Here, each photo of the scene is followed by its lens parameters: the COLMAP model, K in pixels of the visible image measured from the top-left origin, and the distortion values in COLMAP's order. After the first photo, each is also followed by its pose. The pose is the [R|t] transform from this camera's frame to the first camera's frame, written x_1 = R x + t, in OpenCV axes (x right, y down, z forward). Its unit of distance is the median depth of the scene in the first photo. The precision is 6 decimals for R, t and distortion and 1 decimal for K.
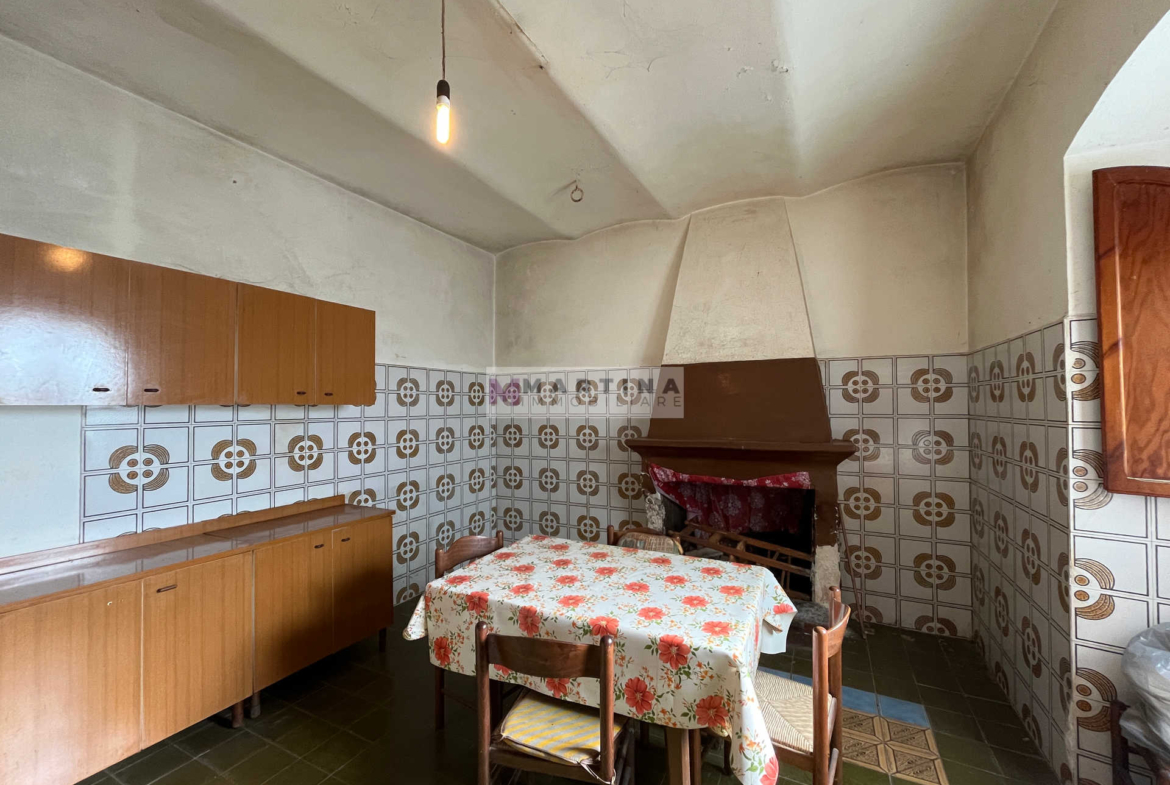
lens RADIAL K [[464.0, 0, 587.4], [0, 464.0, 391.5], [0, 0, 1]] dist [-0.011280, -0.000937]
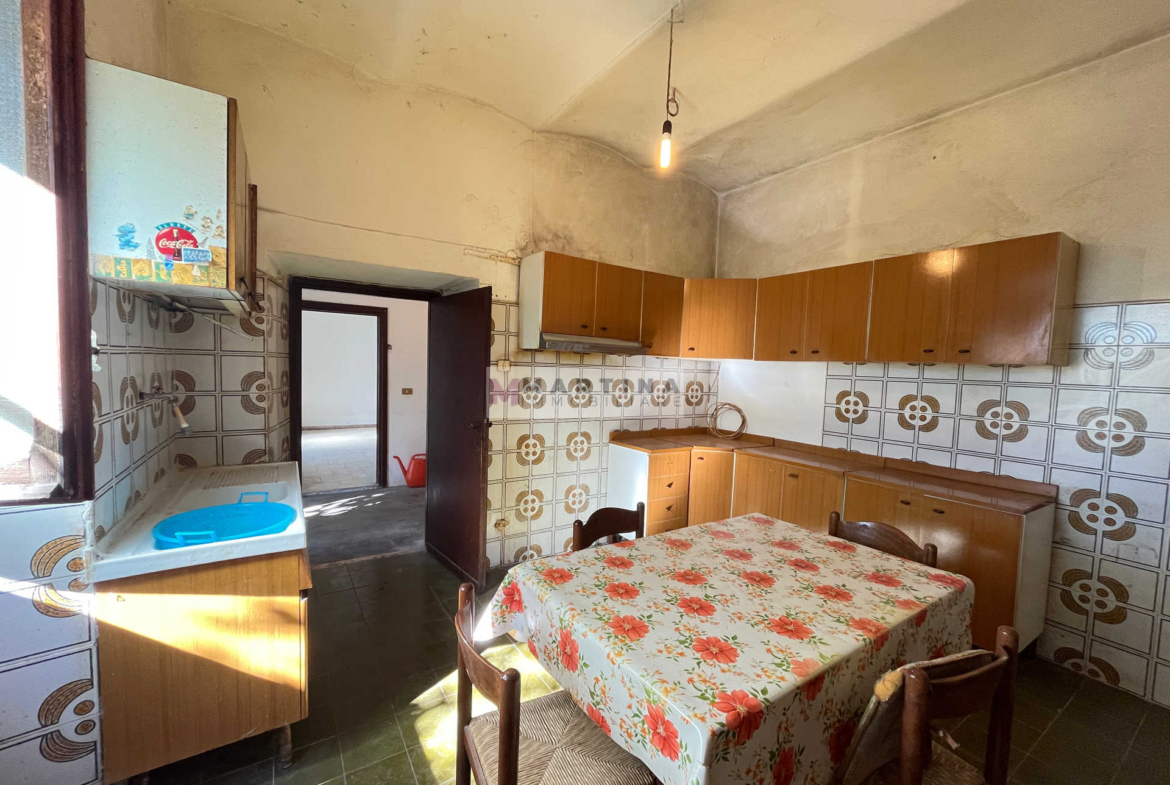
lens RADIAL K [[464.0, 0, 588.3], [0, 464.0, 396.6], [0, 0, 1]] dist [-0.011280, -0.000937]
pose [[-0.487559, 0.047237, -0.871812, 0.687901], [-0.005787, 0.998339, 0.057329, 0.055329], [0.873071, 0.032996, -0.486475, 0.970764]]
